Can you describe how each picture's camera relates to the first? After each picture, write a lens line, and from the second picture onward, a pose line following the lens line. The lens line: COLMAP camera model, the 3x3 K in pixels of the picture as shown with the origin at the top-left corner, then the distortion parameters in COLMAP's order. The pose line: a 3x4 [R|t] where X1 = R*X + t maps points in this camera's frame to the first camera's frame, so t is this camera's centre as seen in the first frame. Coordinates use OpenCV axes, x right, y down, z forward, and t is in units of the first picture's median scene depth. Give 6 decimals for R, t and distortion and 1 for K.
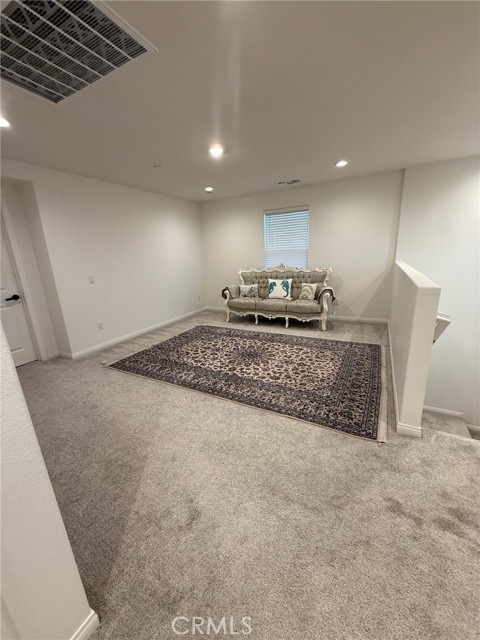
lens RADIAL K [[253.3, 0, 239.5], [0, 253.3, 317.1], [0, 0, 1]] dist [-0.008492, 0.000450]
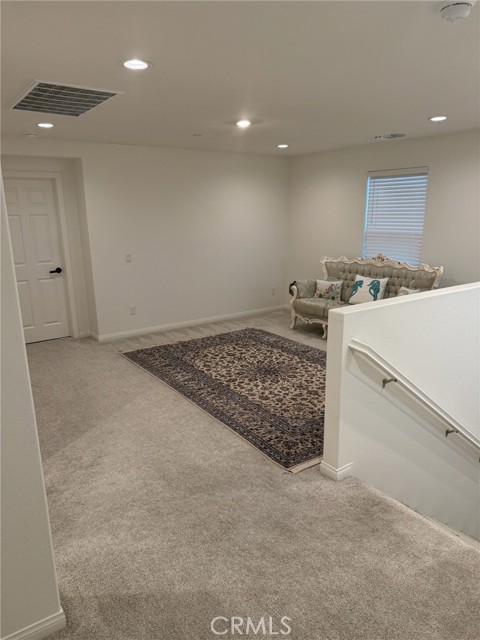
lens RADIAL K [[442.8, 0, 243.5], [0, 442.8, 321.9], [0, 0, 1]] dist [0.032332, -0.049675]
pose [[0.897478, 0.141212, -0.417842, 0.515939], [-0.139796, 0.989591, 0.034172, -0.037181], [0.418318, 0.027744, 0.907877, -0.282485]]
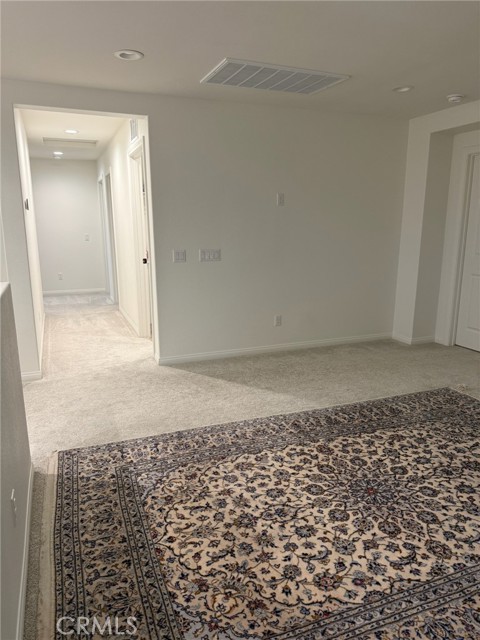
lens RADIAL K [[442.8, 0, 240.0], [0, 442.8, 317.2], [0, 0, 1]] dist [0.032332, -0.049675]
pose [[-0.633355, 0.211752, -0.744327, 0.611601], [-0.165440, 0.902548, 0.397539, -0.325925], [0.755970, 0.374925, -0.536601, 1.089955]]
